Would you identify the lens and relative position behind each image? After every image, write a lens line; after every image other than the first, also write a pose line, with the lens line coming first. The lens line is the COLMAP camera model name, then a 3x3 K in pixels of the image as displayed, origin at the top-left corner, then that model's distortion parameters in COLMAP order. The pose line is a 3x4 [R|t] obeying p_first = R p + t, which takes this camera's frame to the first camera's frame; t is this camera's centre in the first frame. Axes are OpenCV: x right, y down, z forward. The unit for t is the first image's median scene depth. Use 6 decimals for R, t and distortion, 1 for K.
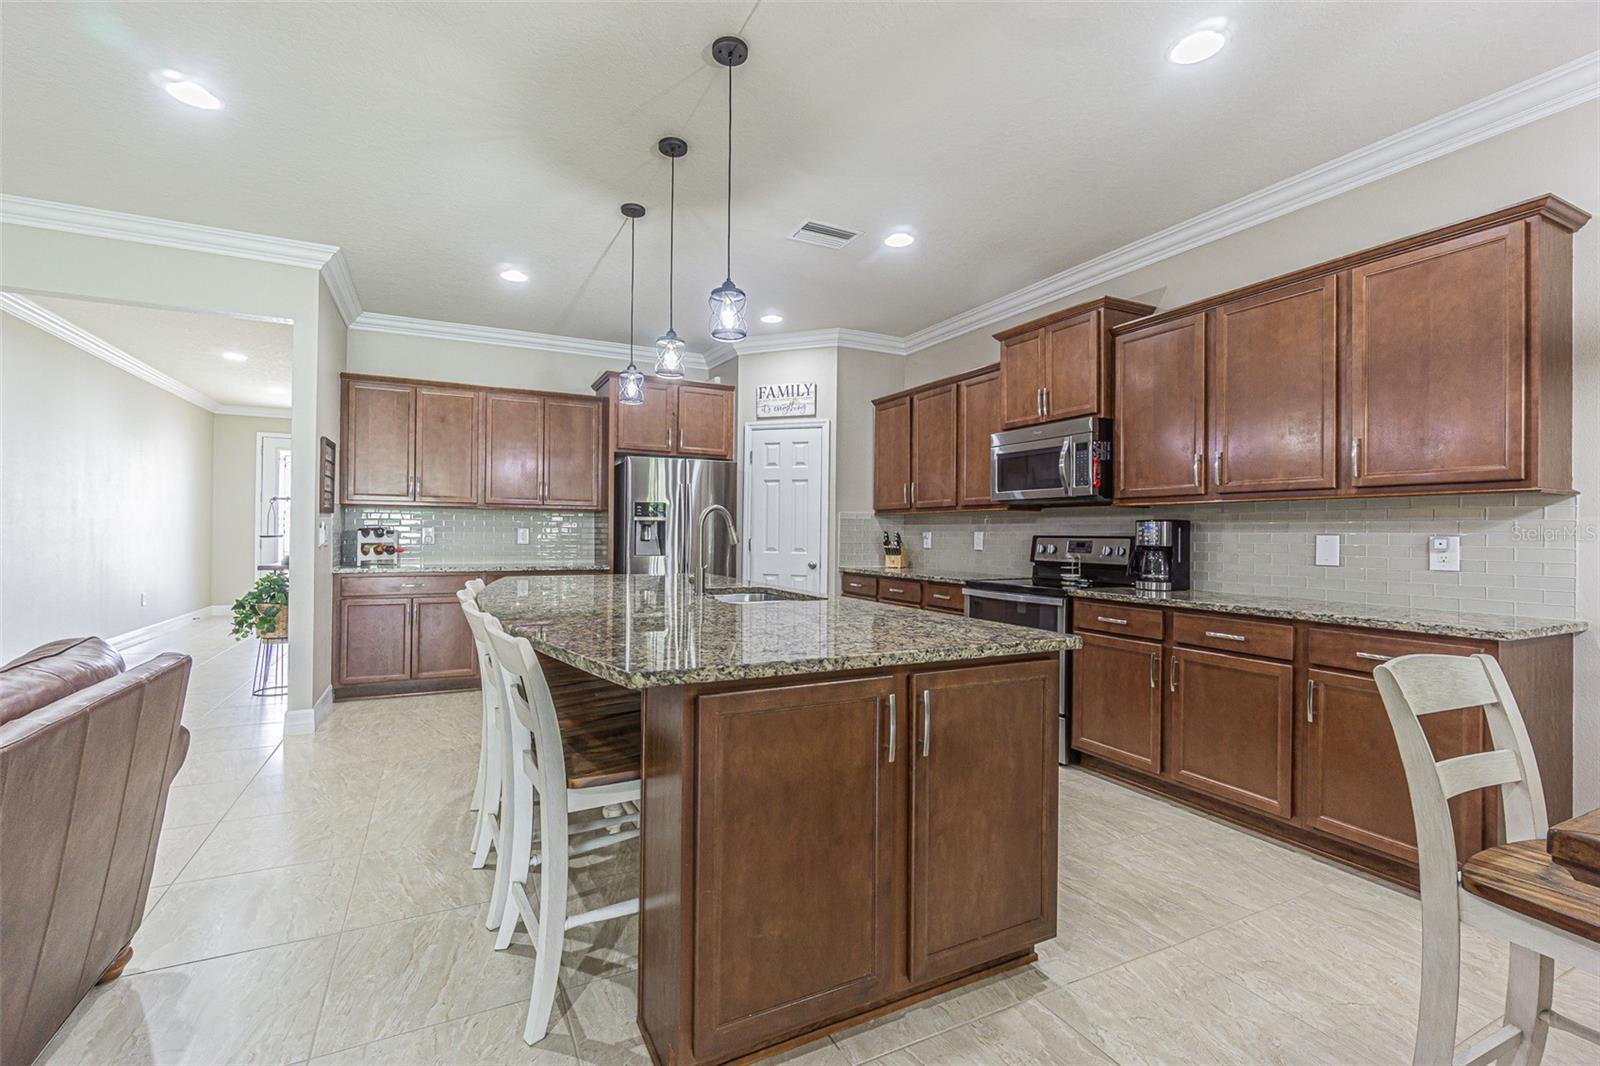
lens RADIAL K [[695.4, 0, 791.8], [0, 695.4, 527.3], [0, 0, 1]] dist [-0.000662, 0.000846]
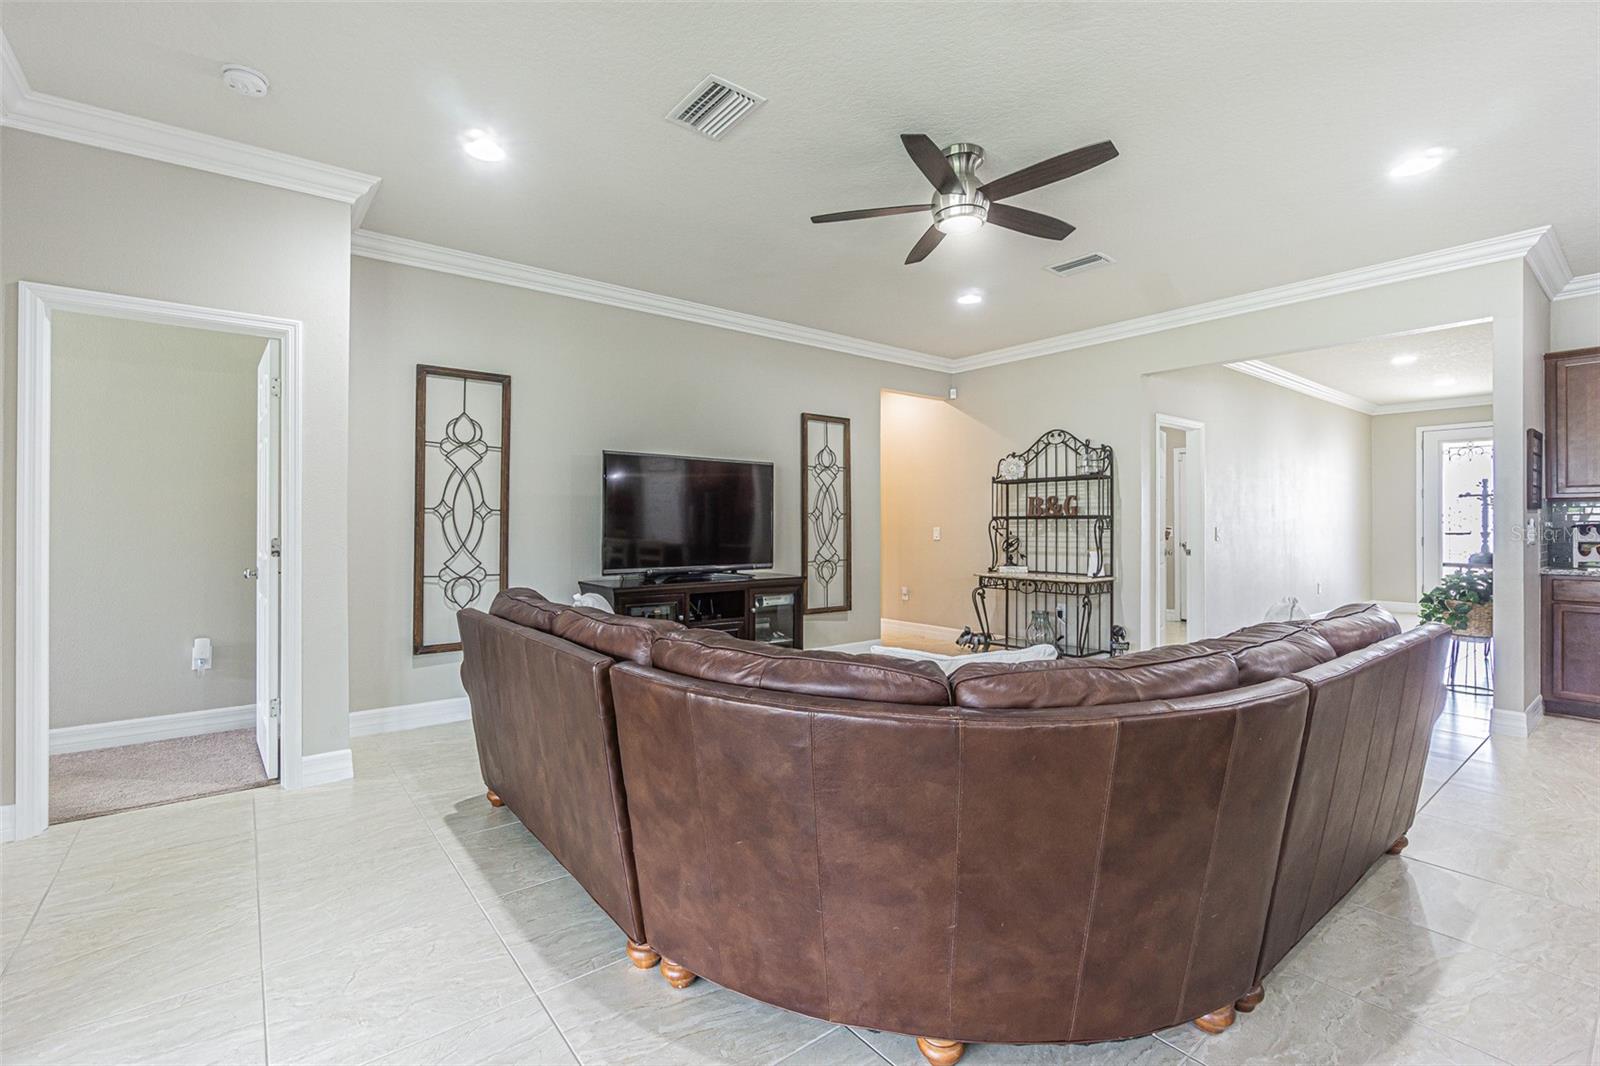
lens RADIAL K [[701.4, 0, 793.4], [0, 701.4, 522.7], [0, 0, 1]] dist [0.001069, 0.000974]
pose [[0.201915, -0.011125, -0.979340, 0.062858], [0.008292, 0.999919, -0.009649, -0.001374], [0.979368, -0.006172, 0.201991, -0.184191]]
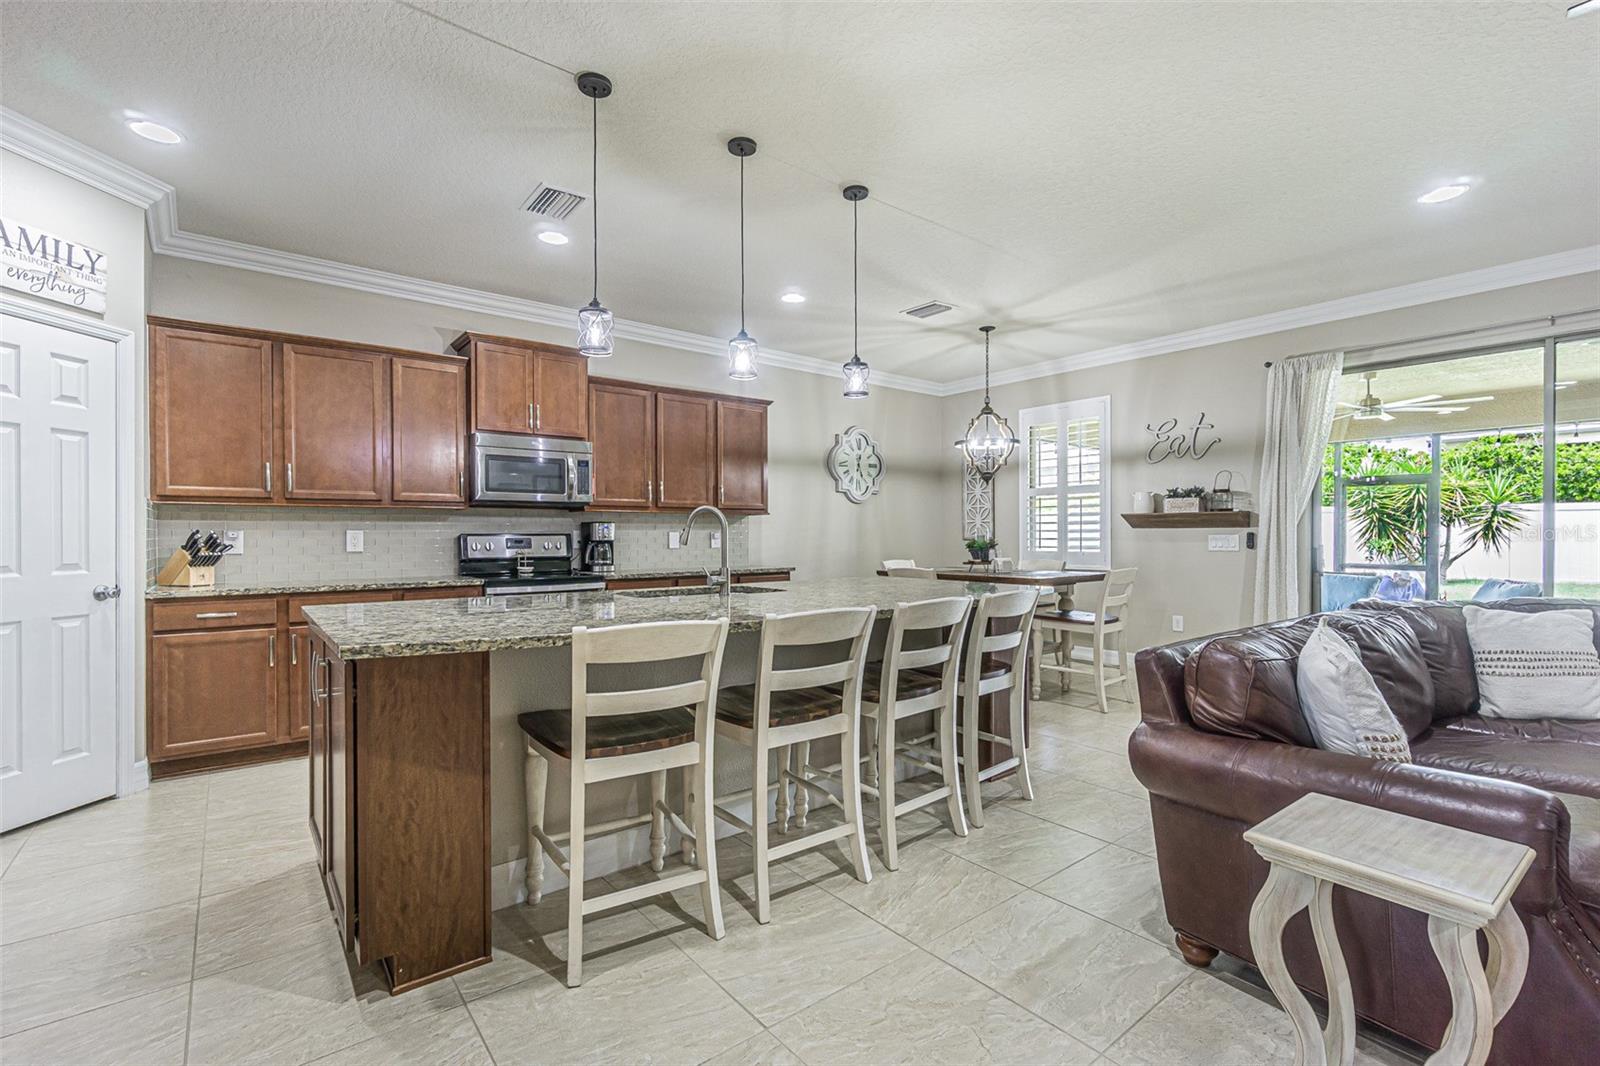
lens RADIAL K [[713.9, 0, 781.7], [0, 713.9, 539.3], [0, 0, 1]] dist [-0.000570, 0.000838]
pose [[-0.195863, -0.015617, 0.980507, -0.875694], [-0.007322, 0.999869, 0.014462, 0.000963], [-0.980604, -0.004347, -0.195952, 0.839090]]
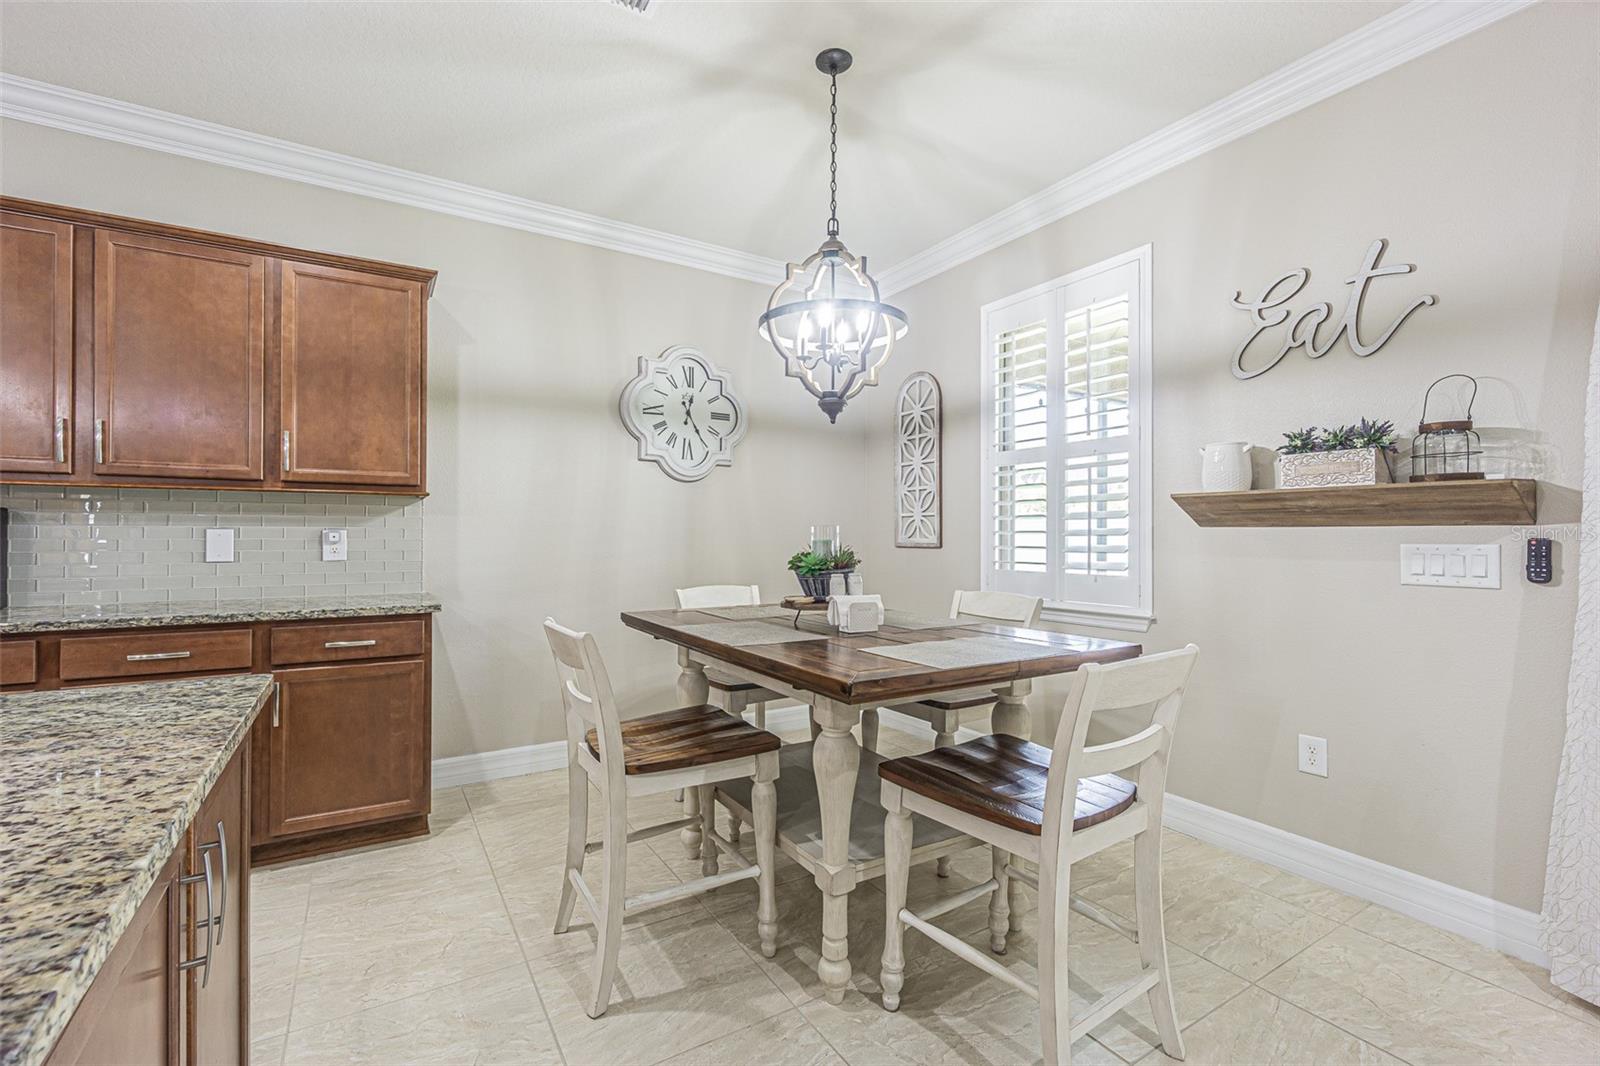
lens RADIAL K [[689.1, 0, 764.8], [0, 689.1, 535.8], [0, 0, 1]] dist [-0.013034, 0.000162]
pose [[-0.065400, -0.010632, 0.997802, -0.143296], [-0.012829, 0.999870, 0.009813, 0.001510], [-0.997777, -0.012159, -0.065528, 0.255567]]
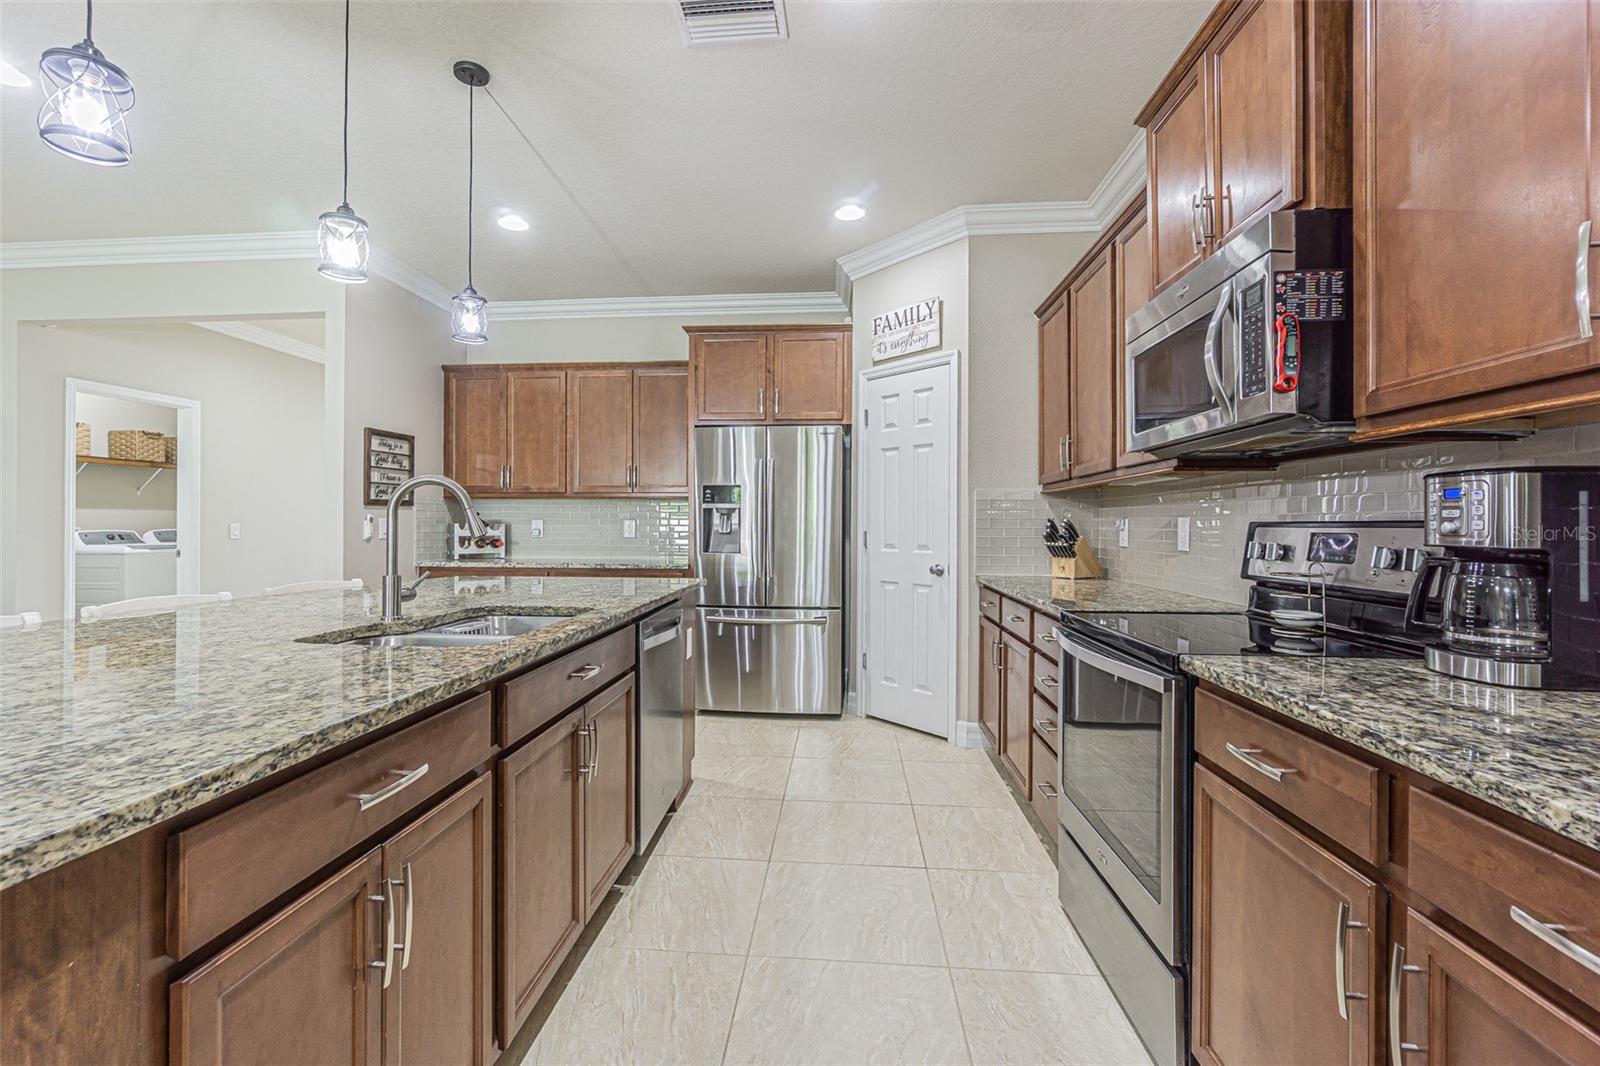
lens RADIAL K [[711.2, 0, 784.9], [0, 711.2, 521.4], [0, 0, 1]] dist [-0.006327, -0.000074]
pose [[0.850216, -0.008596, -0.526364, 0.375654], [0.008329, 0.999961, -0.002876, 0.010843], [0.526368, -0.001939, 0.850255, 0.482124]]
